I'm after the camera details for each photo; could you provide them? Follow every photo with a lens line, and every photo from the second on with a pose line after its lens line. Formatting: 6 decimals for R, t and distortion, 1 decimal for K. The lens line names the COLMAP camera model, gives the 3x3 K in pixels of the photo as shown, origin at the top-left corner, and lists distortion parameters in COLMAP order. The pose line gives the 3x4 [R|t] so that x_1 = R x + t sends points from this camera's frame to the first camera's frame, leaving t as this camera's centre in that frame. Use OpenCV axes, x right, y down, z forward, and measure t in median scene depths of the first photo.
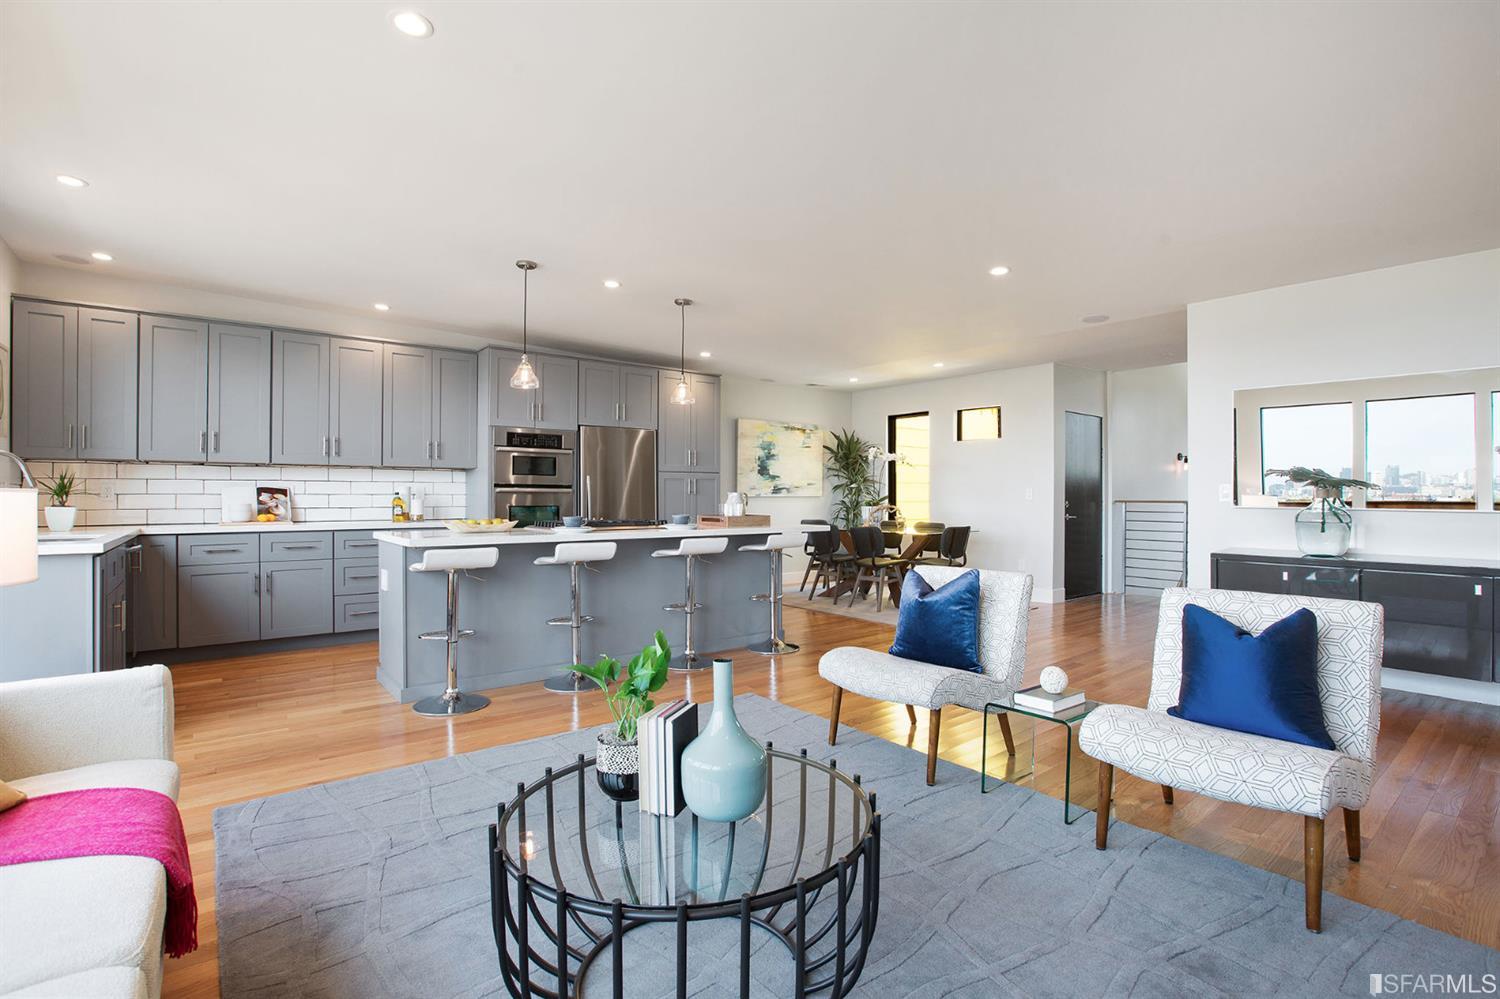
lens RADIAL K [[694.6, 0, 739.9], [0, 694.6, 492.4], [0, 0, 1]] dist [-0.035978, 0.013498]
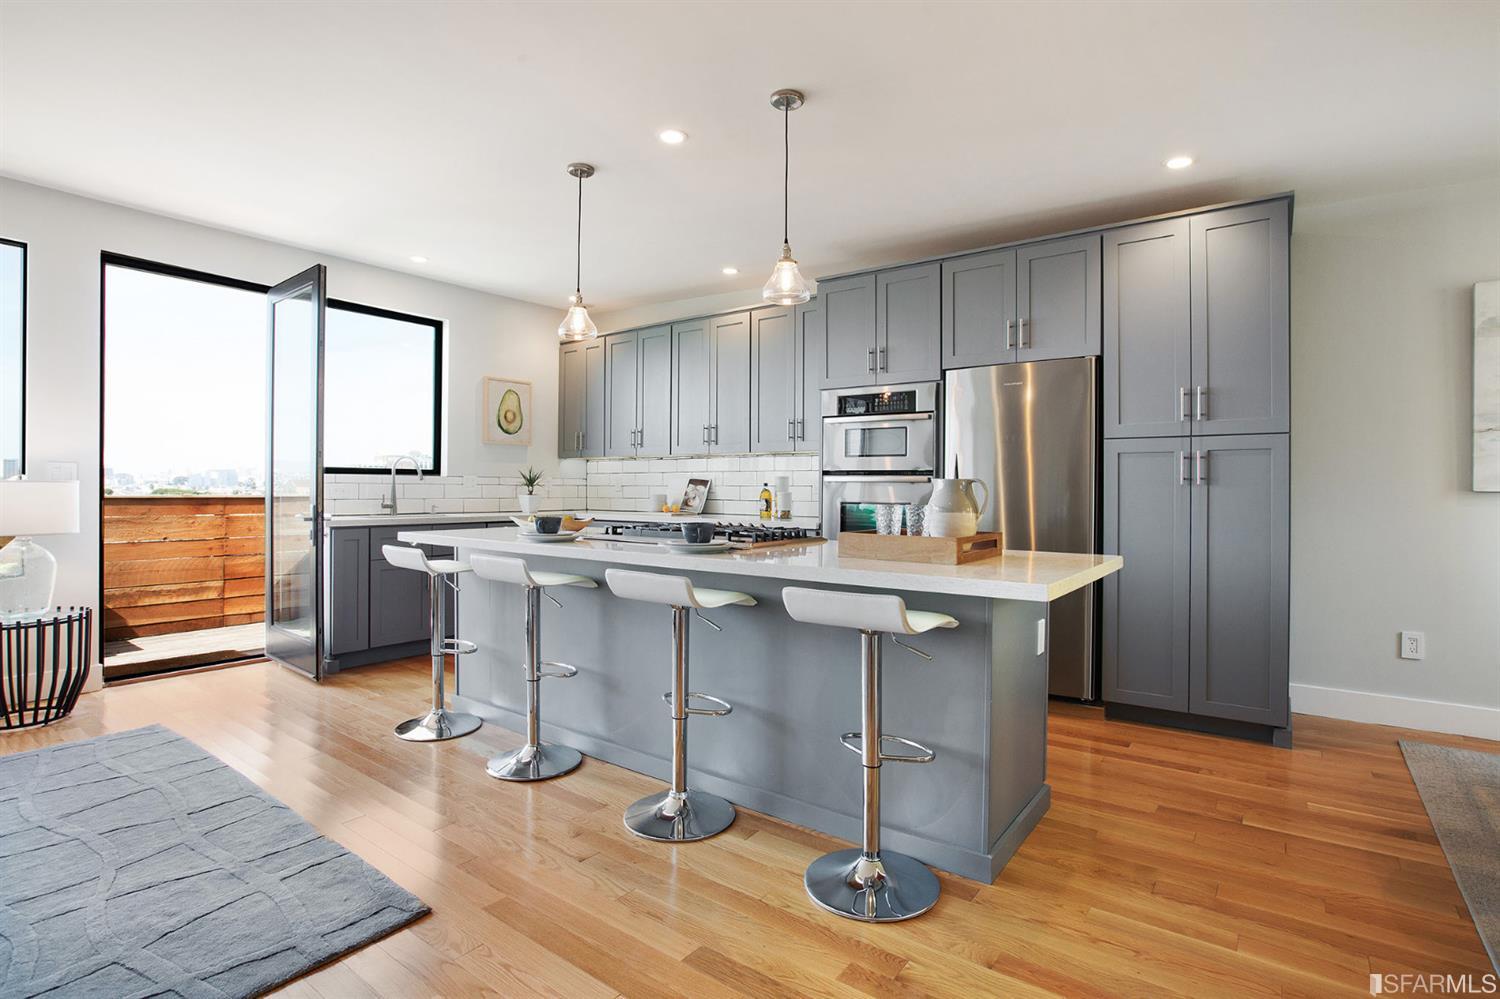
lens RADIAL K [[738.7, 0, 751.7], [0, 738.7, 499.6], [0, 0, 1]] dist [-0.014293, 0.000365]
pose [[0.285307, 0.017675, -0.958273, 0.381205], [0.002444, 0.999813, 0.019169, 0.002884], [0.958433, -0.007811, 0.285211, 0.743890]]
